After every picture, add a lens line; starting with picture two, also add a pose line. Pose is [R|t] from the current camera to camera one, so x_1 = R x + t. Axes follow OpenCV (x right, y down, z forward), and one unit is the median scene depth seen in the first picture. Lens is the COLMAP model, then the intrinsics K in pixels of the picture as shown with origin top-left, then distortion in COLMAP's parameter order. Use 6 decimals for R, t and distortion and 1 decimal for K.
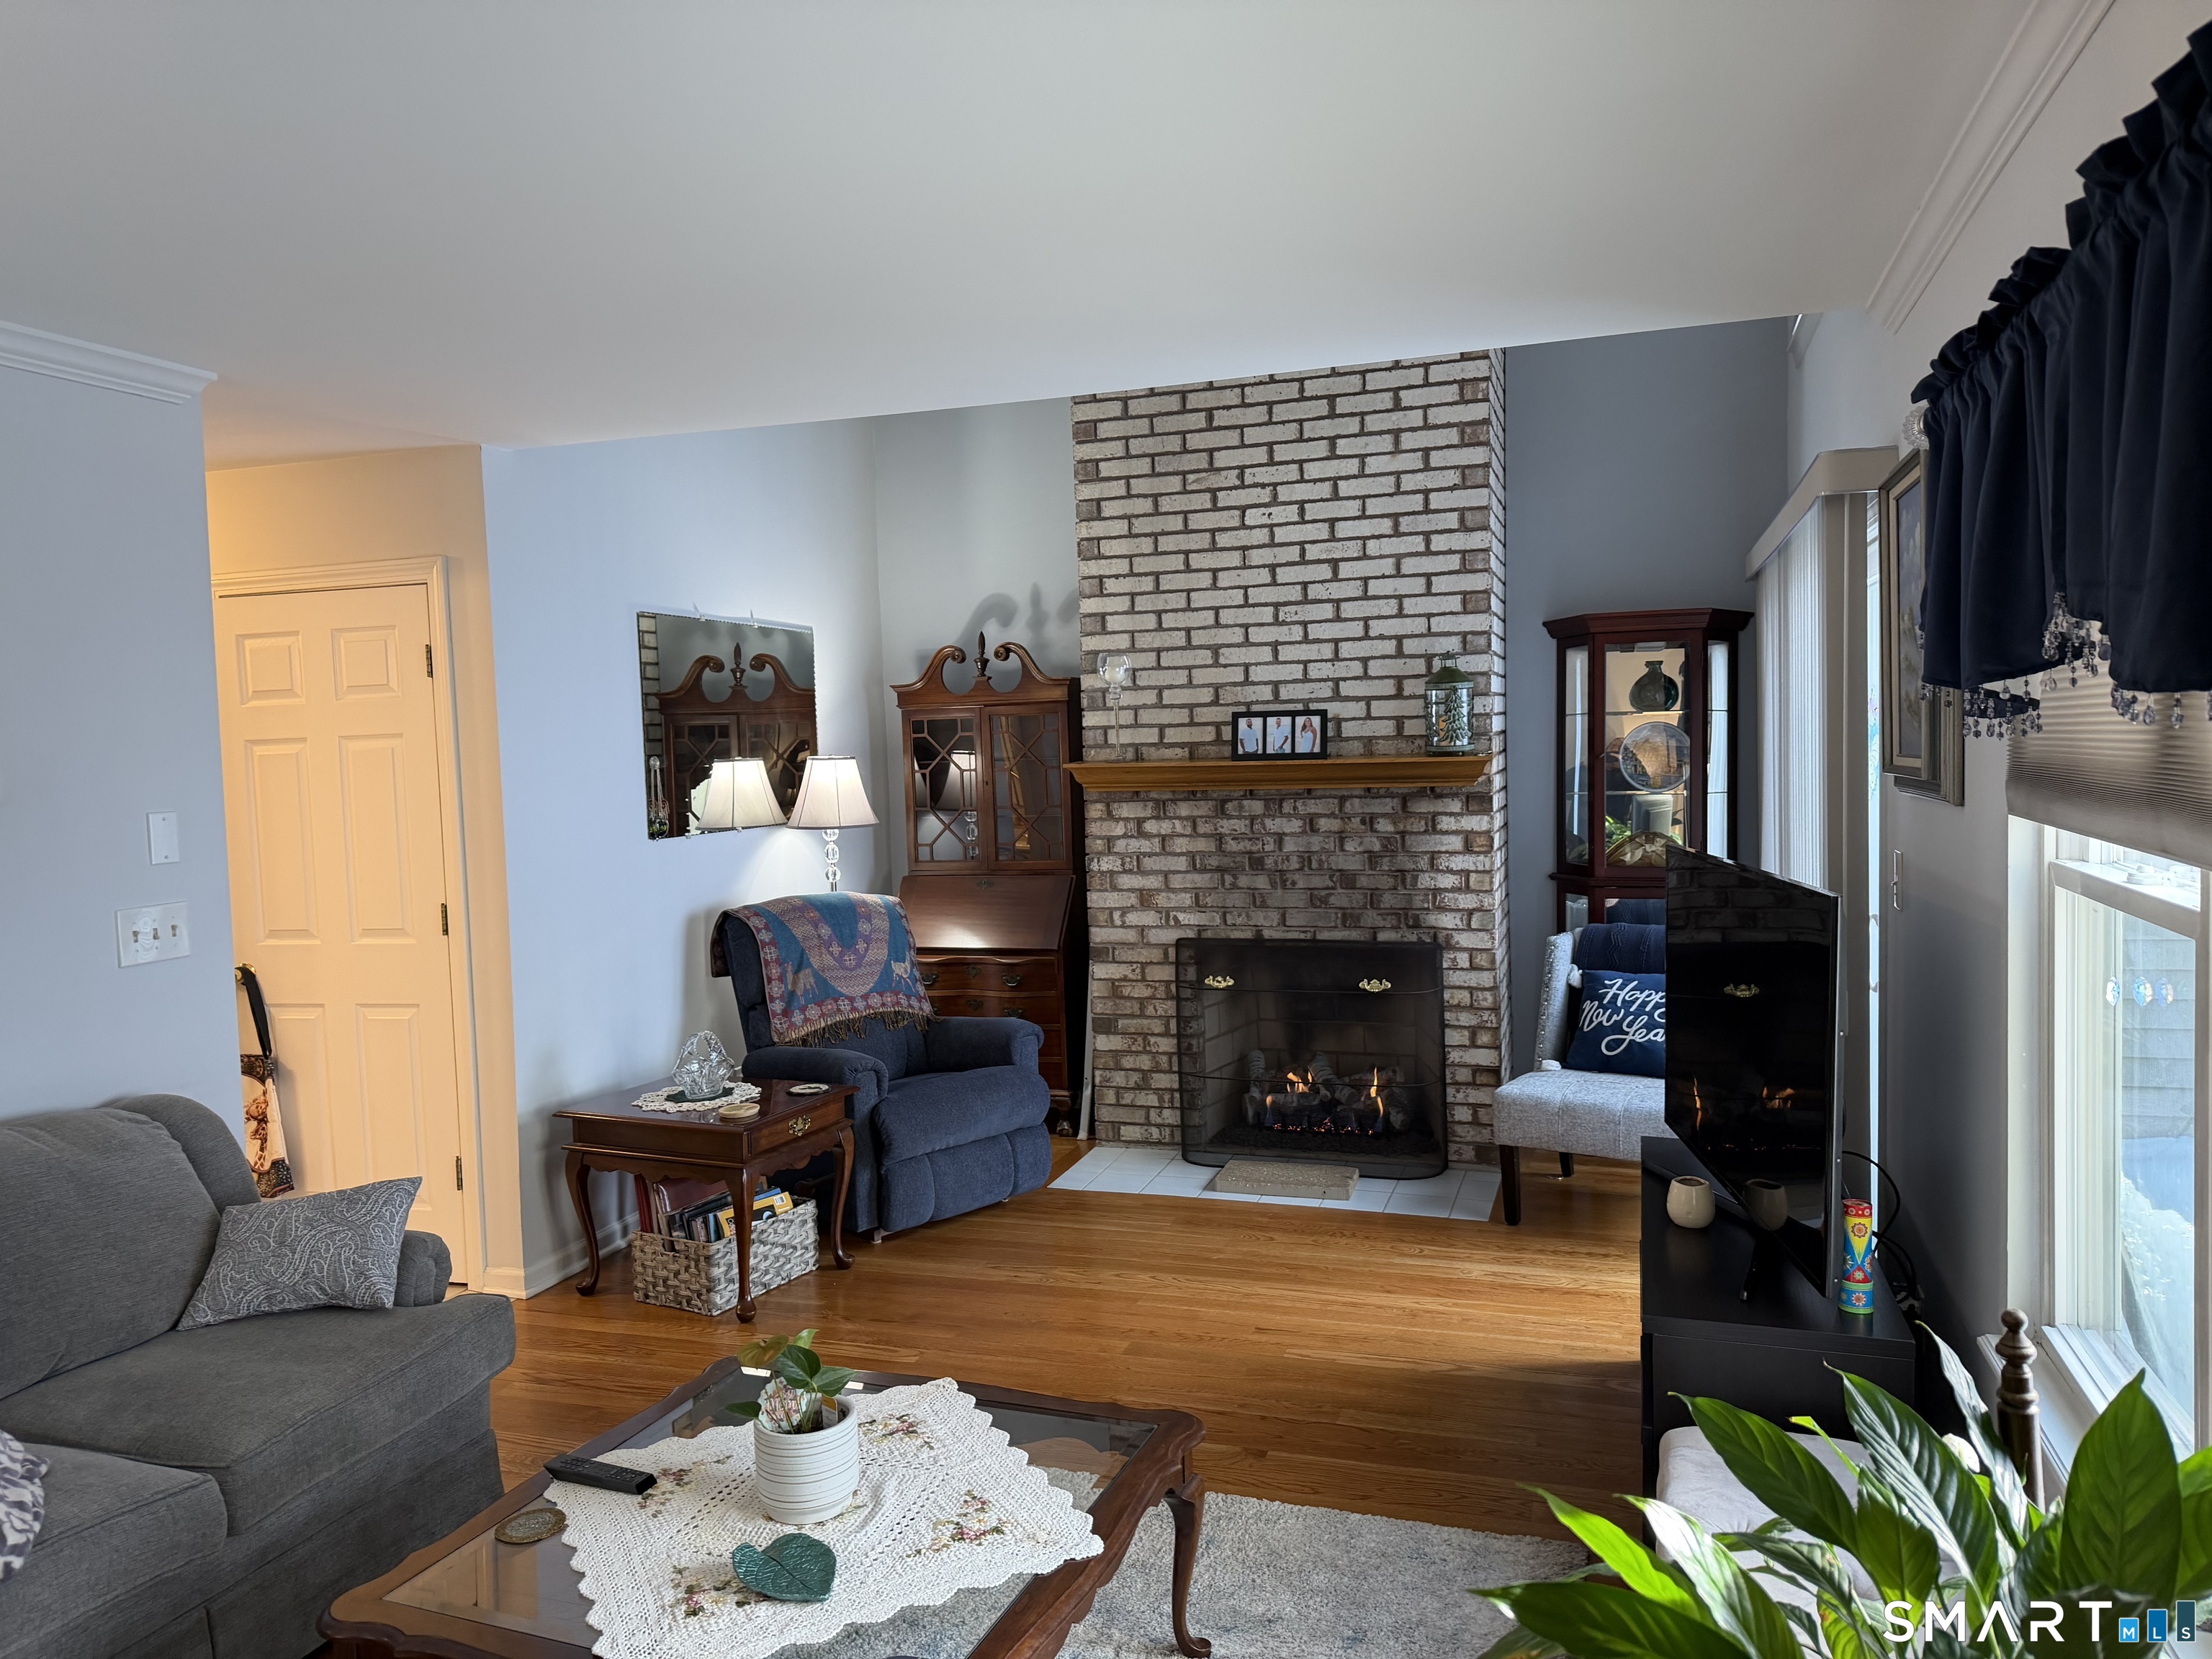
lens RADIAL K [[1539.0, 0, 1092.0], [0, 1539.0, 821.5], [0, 0, 1]] dist [0.040128, -0.063361]
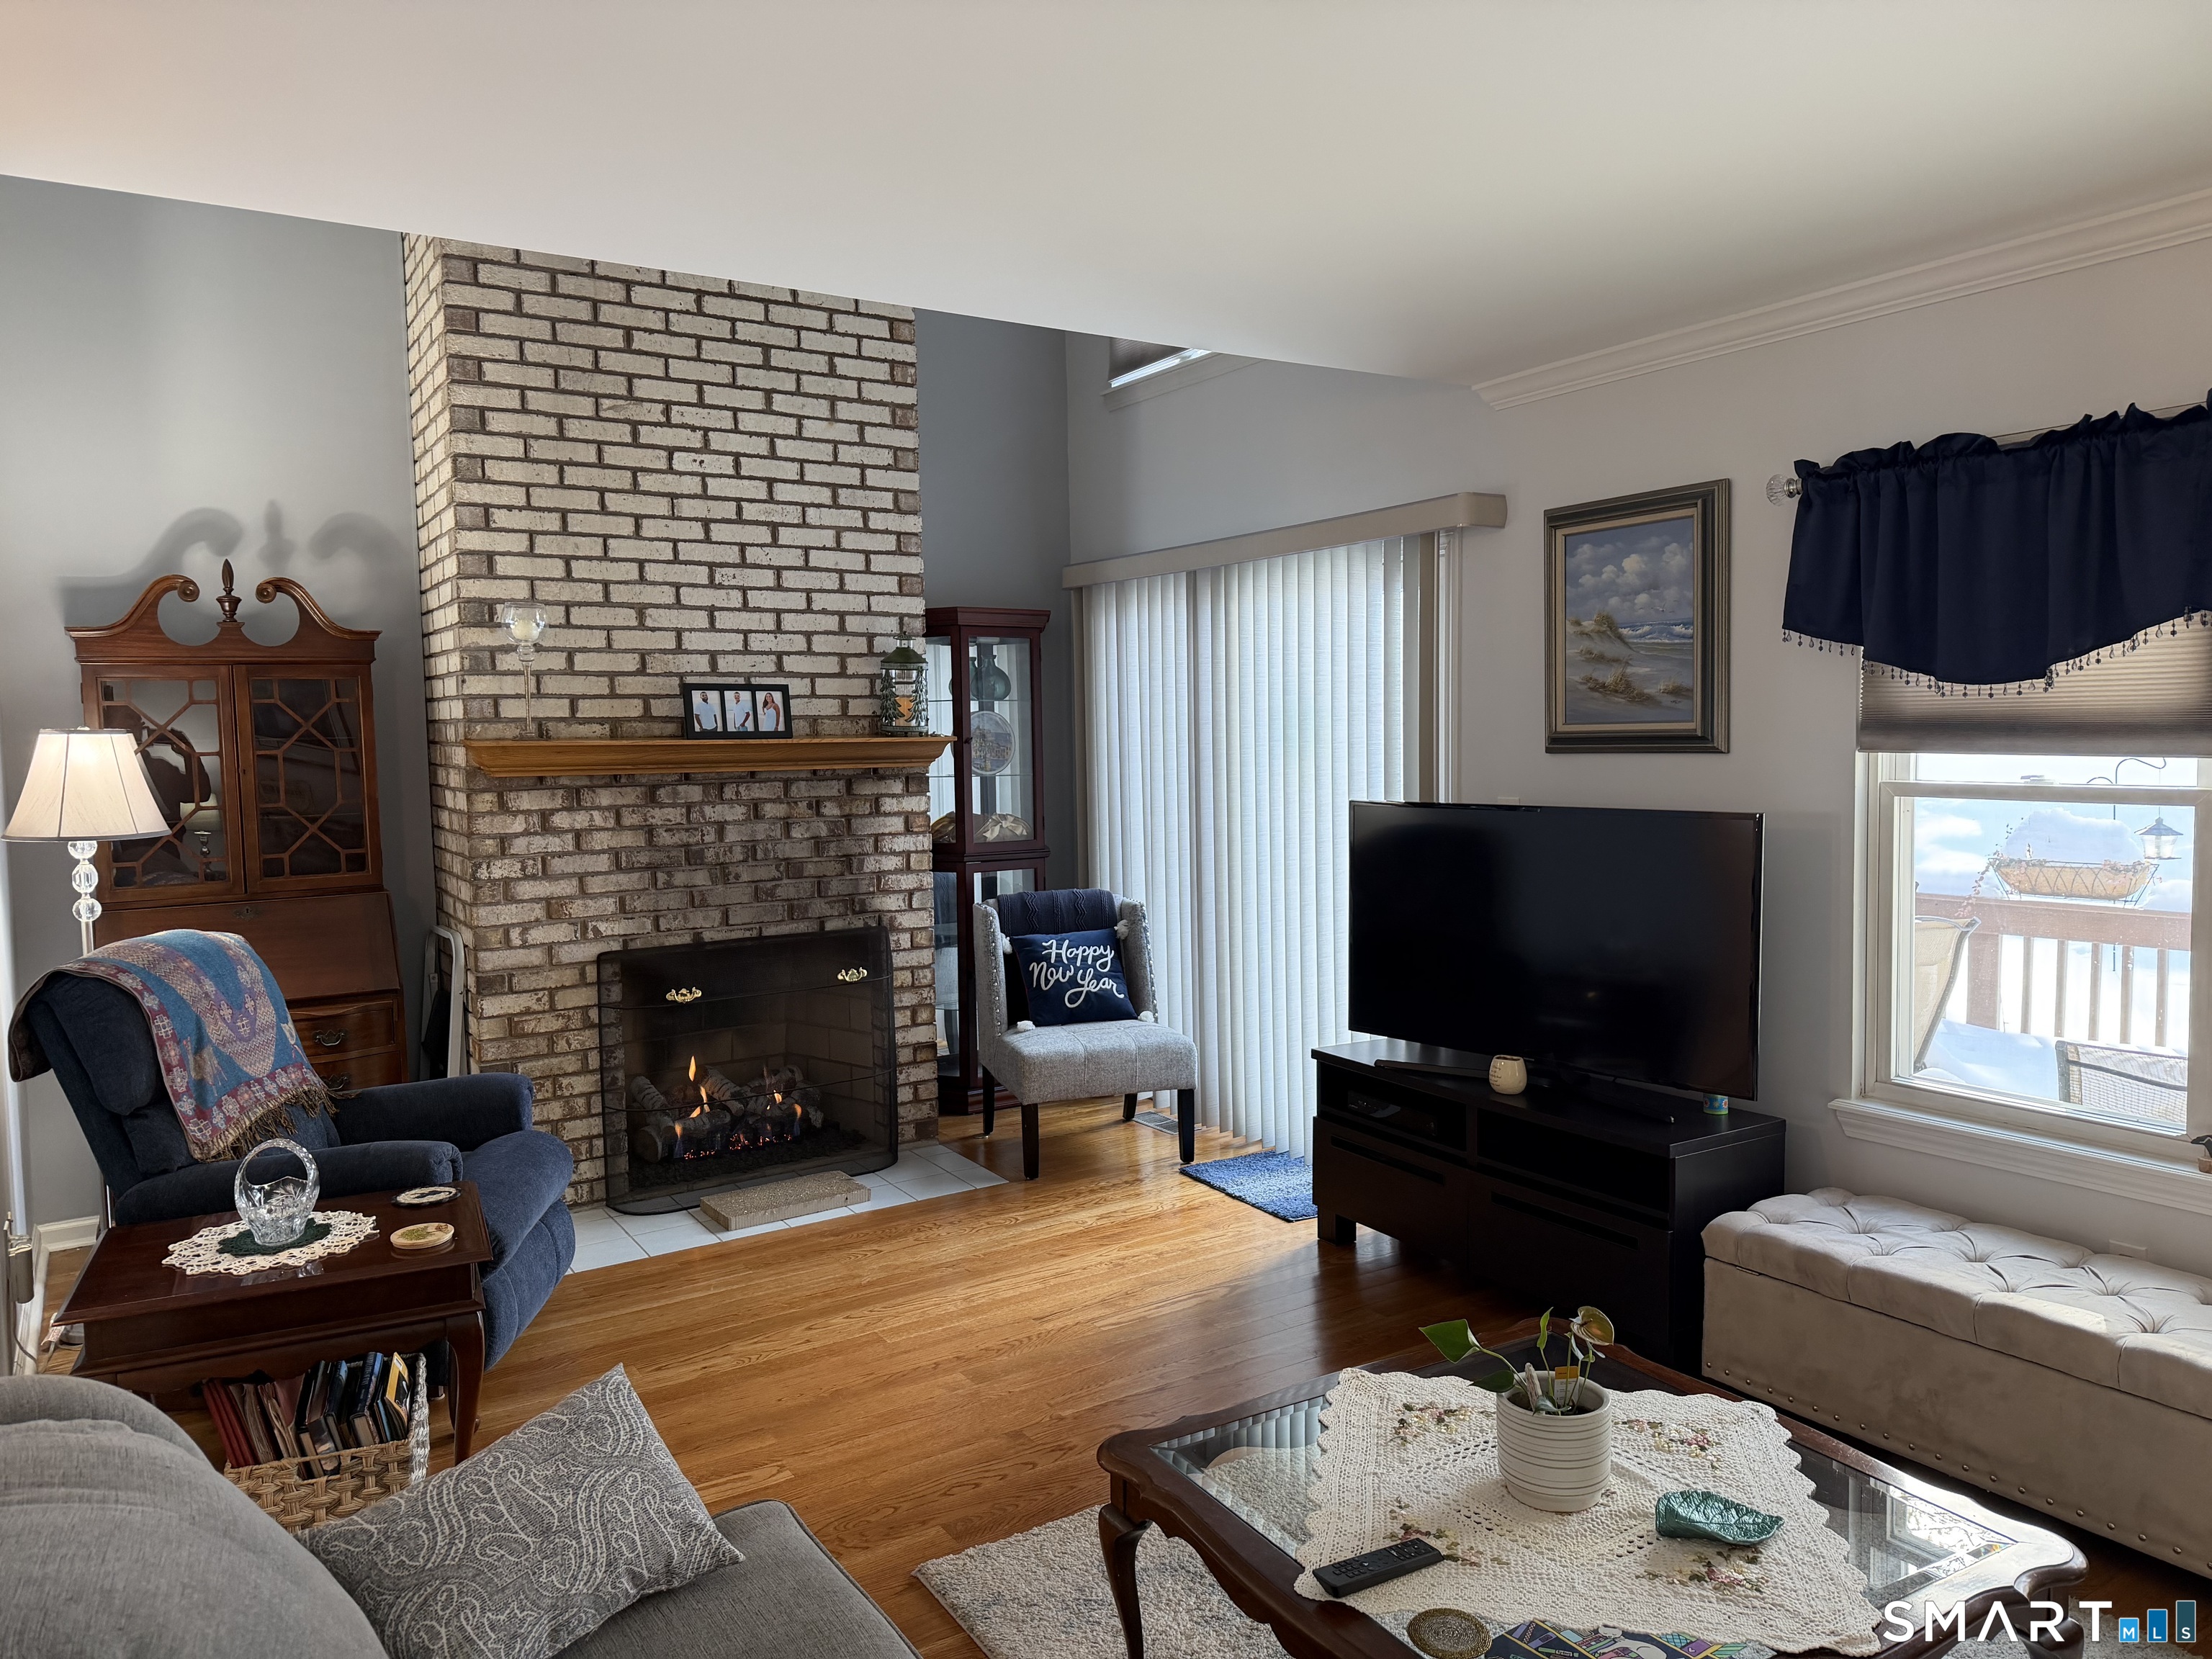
lens RADIAL K [[1539.0, 0, 1091.6], [0, 1539.0, 832.6], [0, 0, 1]] dist [0.040128, -0.063361]
pose [[0.589825, -0.031914, 0.806900, -0.484577], [0.043210, 0.999035, 0.007928, 0.016533], [-0.806374, 0.030190, 0.590634, 0.304792]]
